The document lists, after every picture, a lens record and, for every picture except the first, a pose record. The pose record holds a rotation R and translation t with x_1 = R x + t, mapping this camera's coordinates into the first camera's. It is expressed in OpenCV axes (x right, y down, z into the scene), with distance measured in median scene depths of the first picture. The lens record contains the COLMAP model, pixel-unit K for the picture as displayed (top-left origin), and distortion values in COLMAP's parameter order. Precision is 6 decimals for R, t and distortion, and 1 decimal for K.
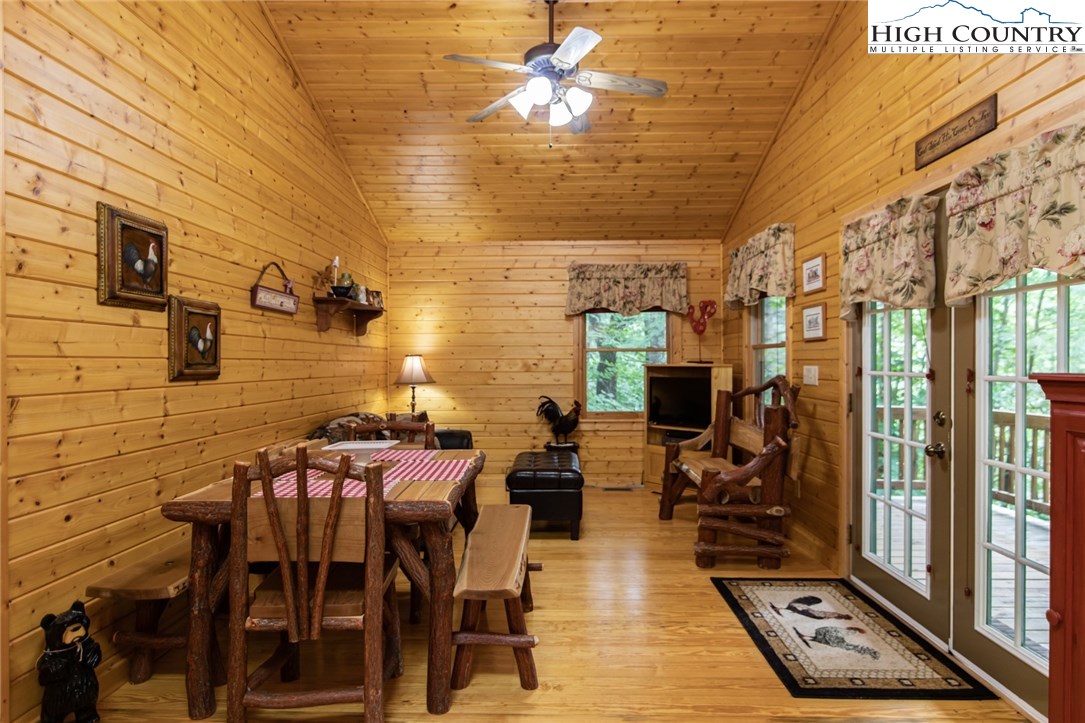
lens RADIAL K [[616.0, 0, 547.2], [0, 616.0, 364.8], [0, 0, 1]] dist [0.004351, -0.004977]
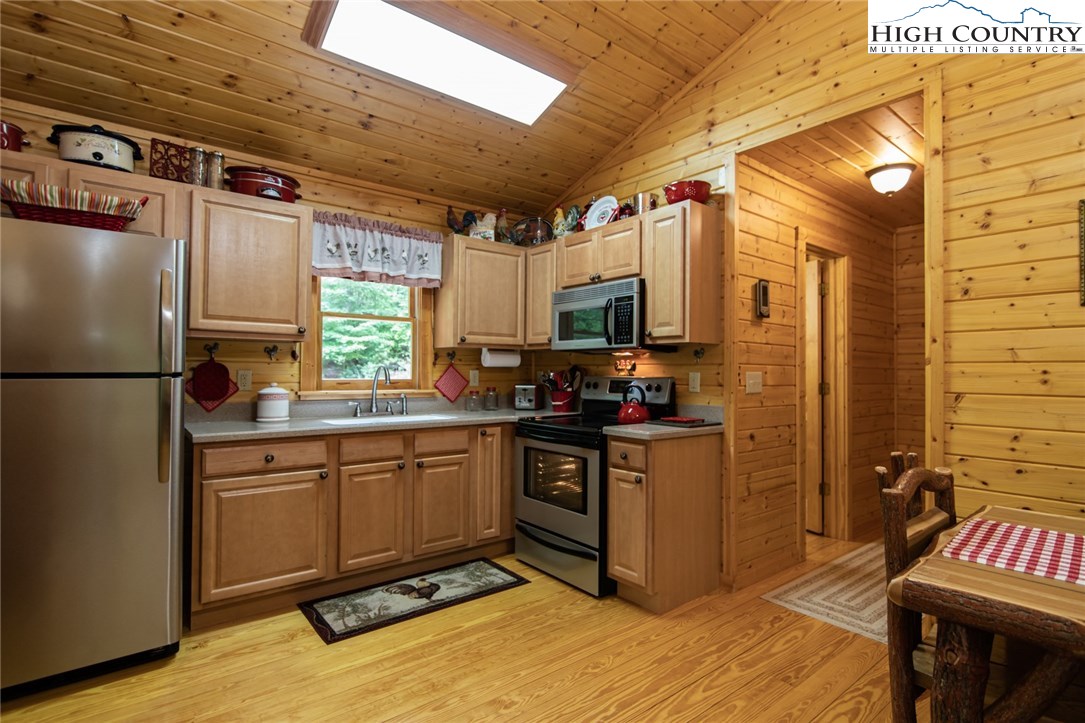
lens RADIAL K [[545.0, 0, 546.2], [0, 545.0, 361.8], [0, 0, 1]] dist [0.004715, -0.005069]
pose [[-0.771979, -0.014611, -0.635480, 0.346356], [-0.008909, 0.999886, -0.012167, 0.004820], [0.635585, -0.003731, -0.772022, 0.848387]]
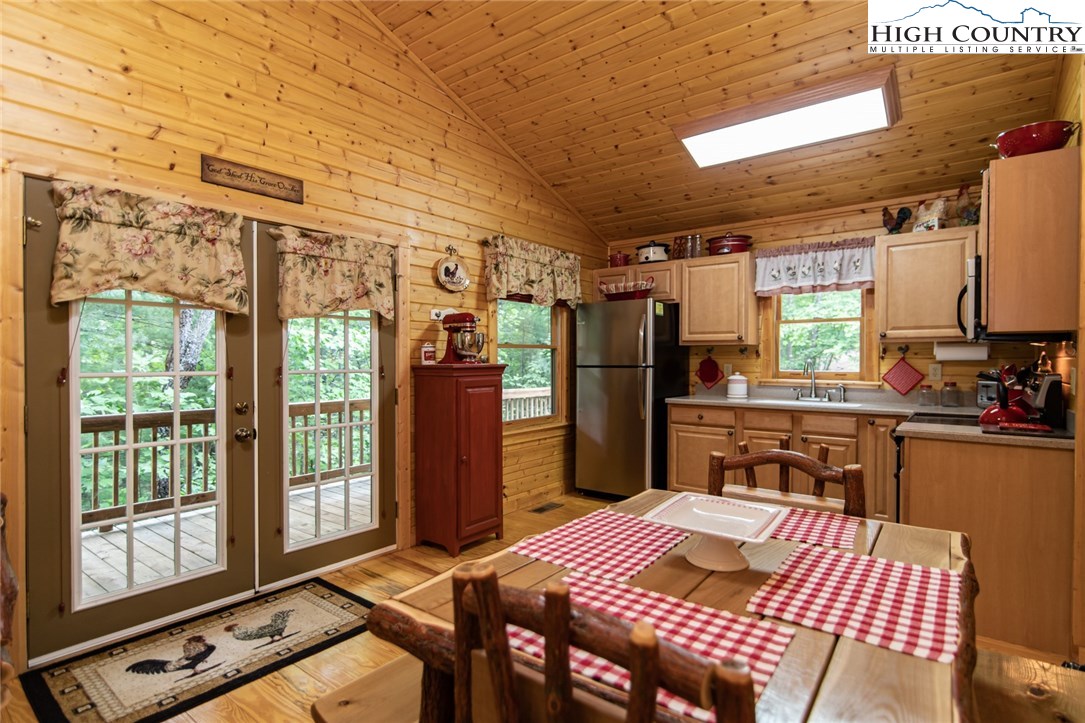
lens RADIAL K [[545.0, 0, 545.8], [0, 545.0, 365.6], [0, 0, 1]] dist [0.004715, -0.005069]
pose [[-0.798103, -0.005976, 0.602491, -0.412215], [0.003988, 0.999877, 0.015201, -0.008286], [-0.602508, 0.014535, -0.797981, 1.301205]]
